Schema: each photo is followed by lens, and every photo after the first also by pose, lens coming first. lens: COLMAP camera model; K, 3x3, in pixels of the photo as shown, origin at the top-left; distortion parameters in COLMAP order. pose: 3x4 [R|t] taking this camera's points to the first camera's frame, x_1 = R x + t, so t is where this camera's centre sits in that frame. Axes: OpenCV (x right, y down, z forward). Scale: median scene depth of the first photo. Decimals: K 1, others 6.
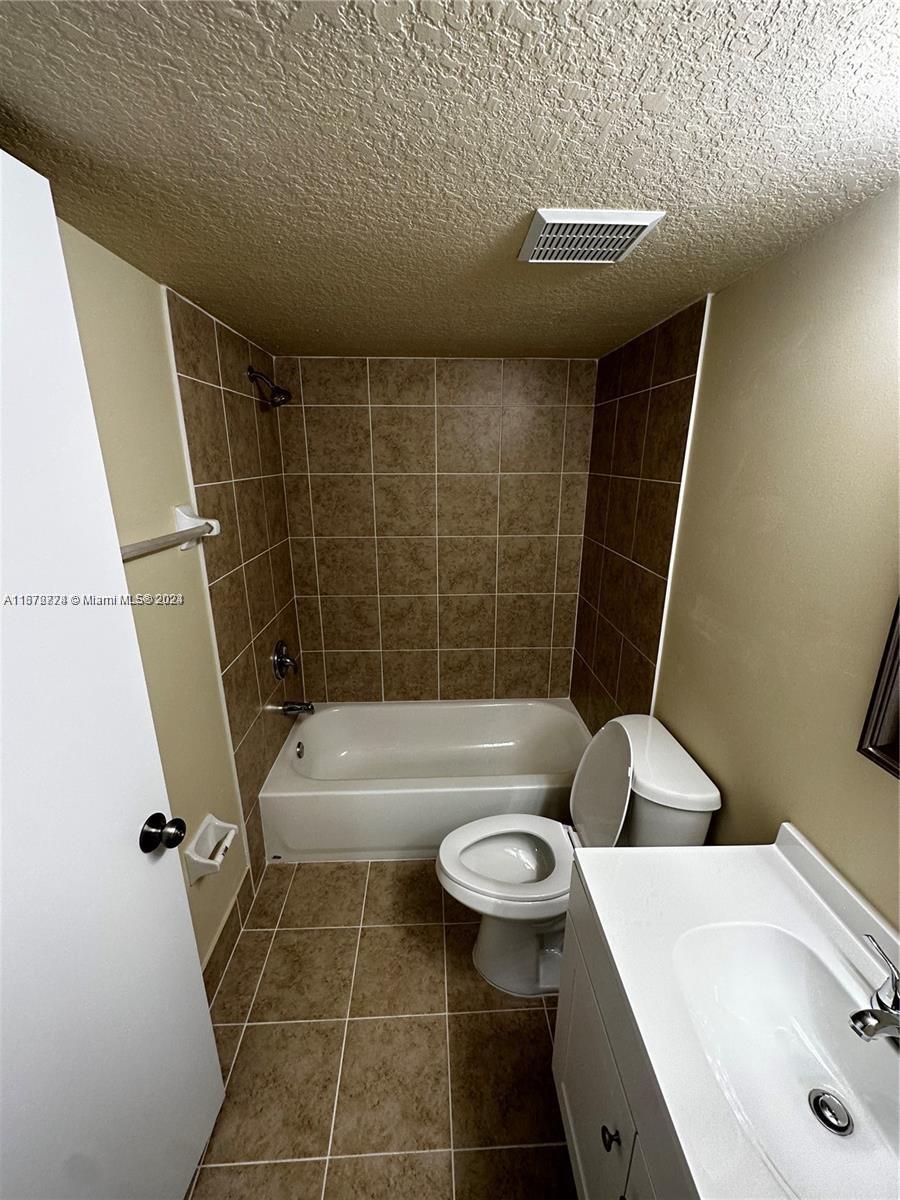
lens RADIAL K [[479.3, 0, 450.5], [0, 479.3, 601.9], [0, 0, 1]] dist [-0.002587, 0.000535]
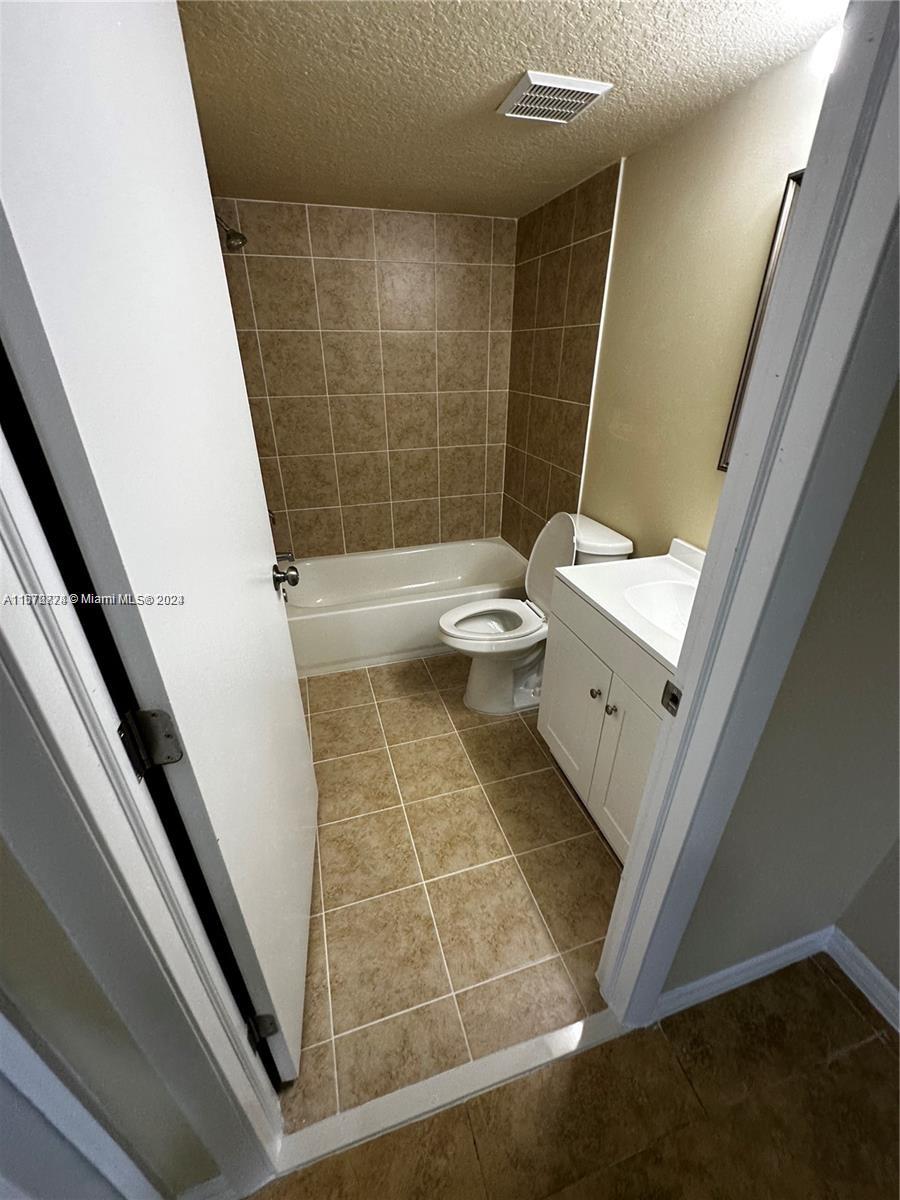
lens RADIAL K [[478.8, 0, 450.0], [0, 478.8, 600.0], [0, 0, 1]] dist [-0.000278, -0.000028]
pose [[0.968576, -0.118023, 0.218933, -0.189957], [0.075385, 0.978142, 0.193792, 0.134232], [-0.237019, -0.171198, 0.956302, -0.184510]]
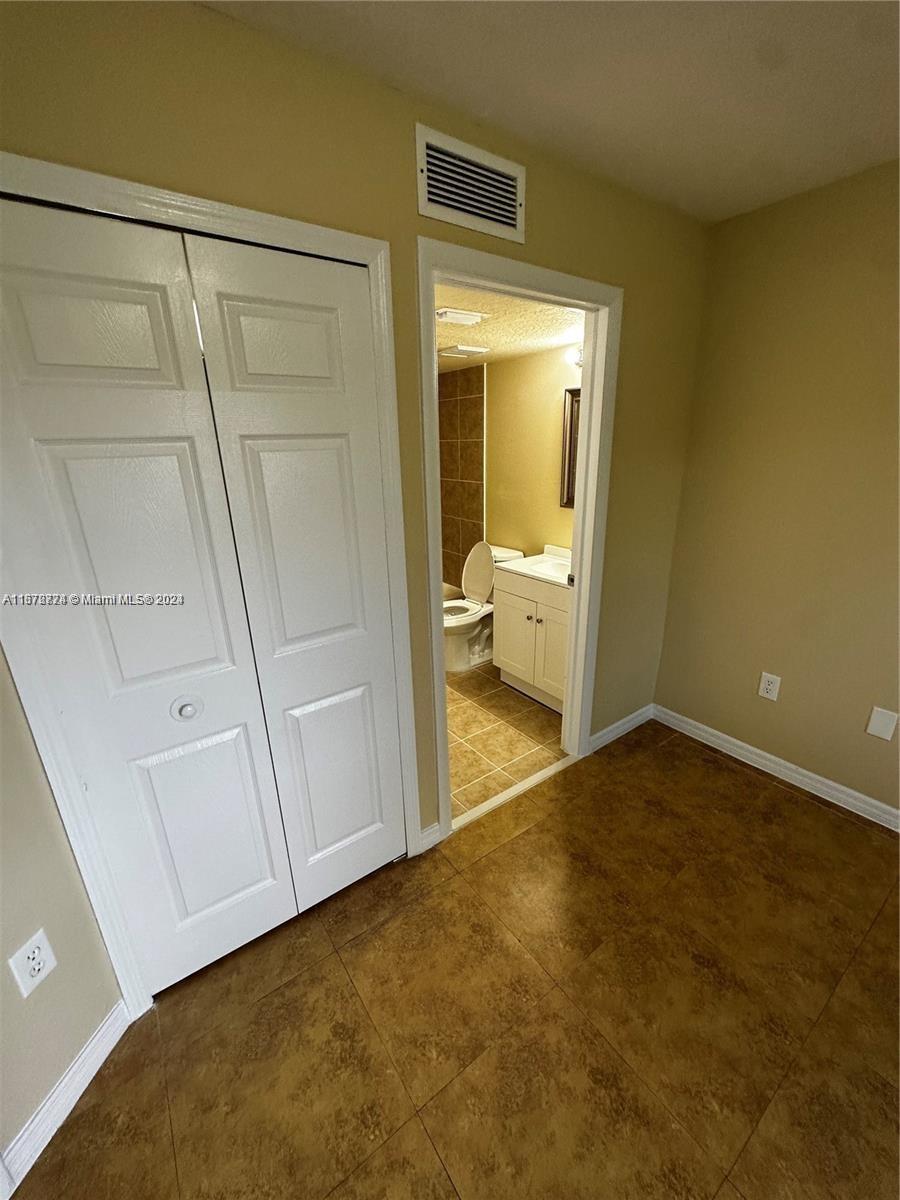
lens RADIAL K [[478.8, 0, 450.0], [0, 478.8, 600.0], [0, 0, 1]] dist [-0.000278, -0.000028]
pose [[0.830628, -0.192380, 0.522539, -0.693149], [0.182848, 0.980619, 0.070374, 0.221454], [-0.525950, 0.037091, 0.849706, -0.597135]]
